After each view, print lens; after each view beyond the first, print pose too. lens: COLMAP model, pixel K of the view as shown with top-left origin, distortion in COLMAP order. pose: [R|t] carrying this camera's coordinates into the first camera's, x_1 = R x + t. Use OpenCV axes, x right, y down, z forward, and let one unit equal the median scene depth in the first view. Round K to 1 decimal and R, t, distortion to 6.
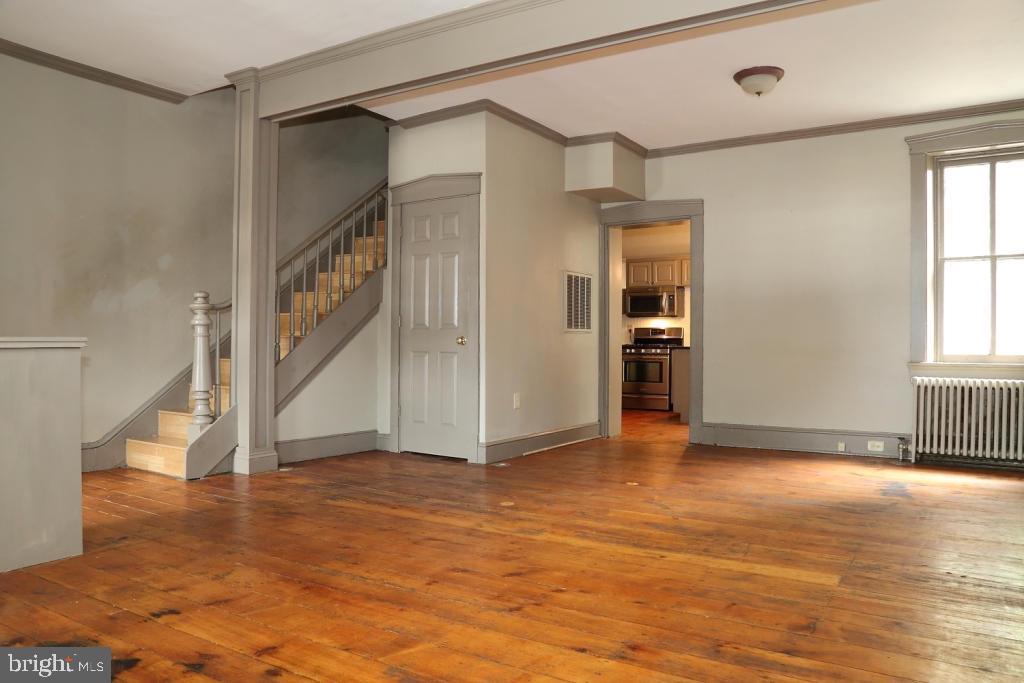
lens RADIAL K [[723.2, 0, 495.3], [0, 723.2, 341.1], [0, 0, 1]] dist [-0.110282, 0.058571]
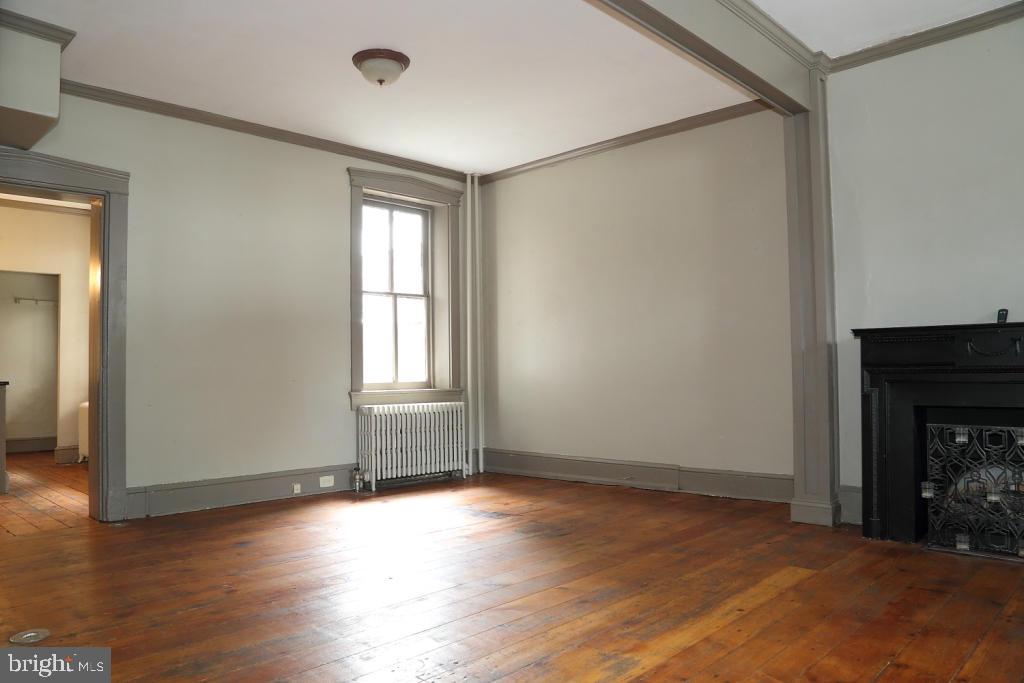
lens RADIAL K [[723.2, 0, 495.3], [0, 723.2, 341.1], [0, 0, 1]] dist [-0.110282, 0.058571]
pose [[0.194073, 0.032777, 0.980439, -0.626991], [0.010877, 0.999308, -0.035561, -0.004987], [-0.980927, 0.017566, 0.193582, 1.007447]]
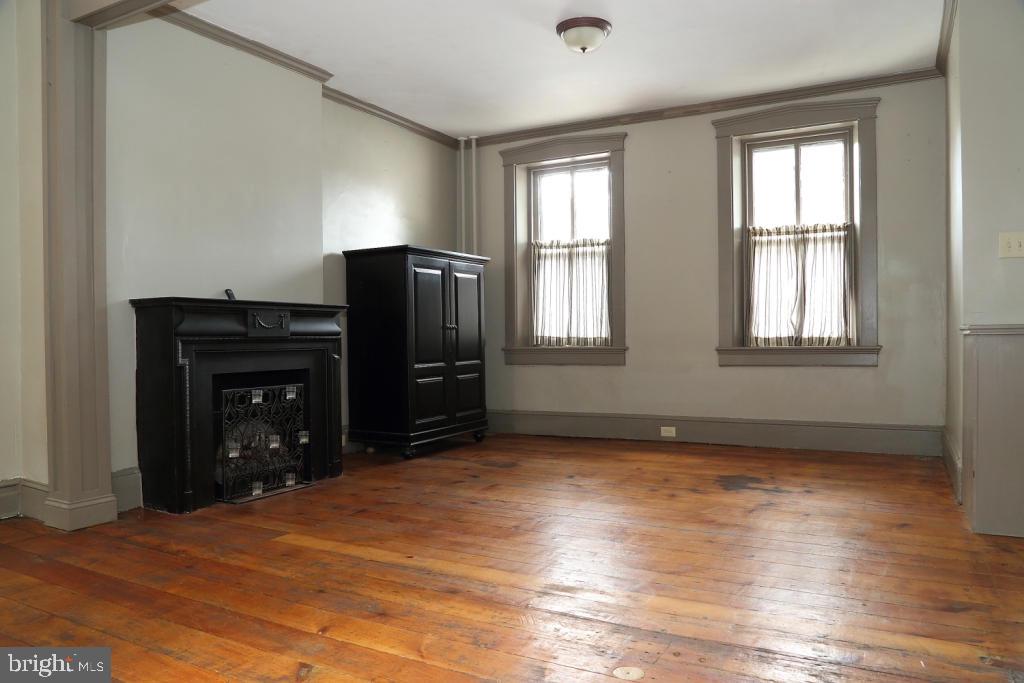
lens RADIAL K [[734.1, 0, 515.0], [0, 734.1, 336.8], [0, 0, 1]] dist [-0.063473, 0.002858]
pose [[-0.995987, 0.009111, -0.089033, 0.160682], [0.008840, 0.999955, 0.003433, 0.003099], [0.089060, 0.002632, -0.996023, 1.785378]]
